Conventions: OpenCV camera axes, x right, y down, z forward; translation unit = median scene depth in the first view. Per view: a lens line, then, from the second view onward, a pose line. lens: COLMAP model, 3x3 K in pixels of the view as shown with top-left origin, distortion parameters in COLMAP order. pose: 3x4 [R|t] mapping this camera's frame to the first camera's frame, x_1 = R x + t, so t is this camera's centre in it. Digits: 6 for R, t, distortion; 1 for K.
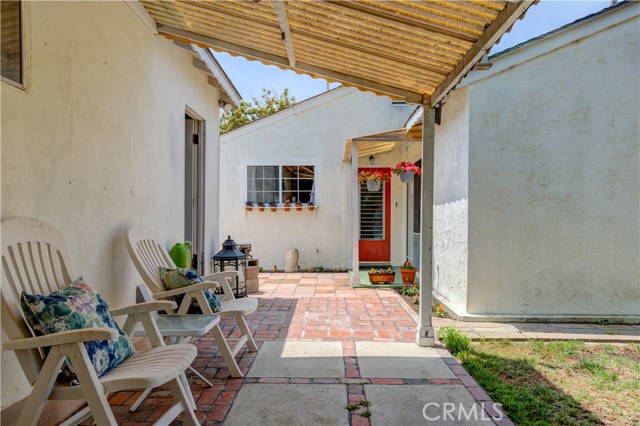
lens RADIAL K [[444.8, 0, 323.3], [0, 444.8, 221.5], [0, 0, 1]] dist [0.021415, -0.000818]
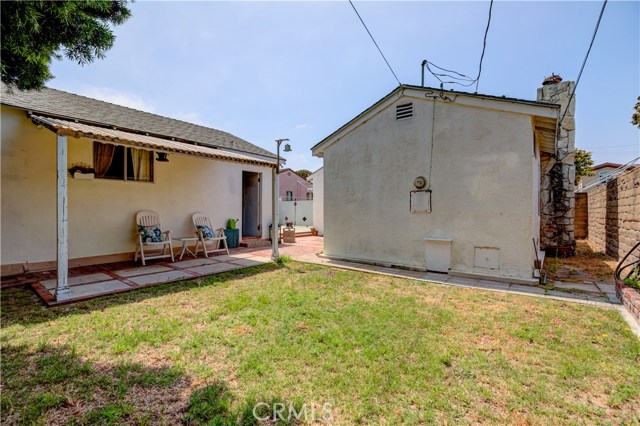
lens RADIAL K [[296.6, 0, 315.6], [0, 296.6, 208.4], [0, 0, 1]] dist [-0.016452, 0.000314]
pose [[0.782889, -0.003923, -0.622150, 1.221716], [-0.003632, 0.999934, -0.010875, -0.002220], [0.622151, 0.010773, 0.782823, -0.163571]]
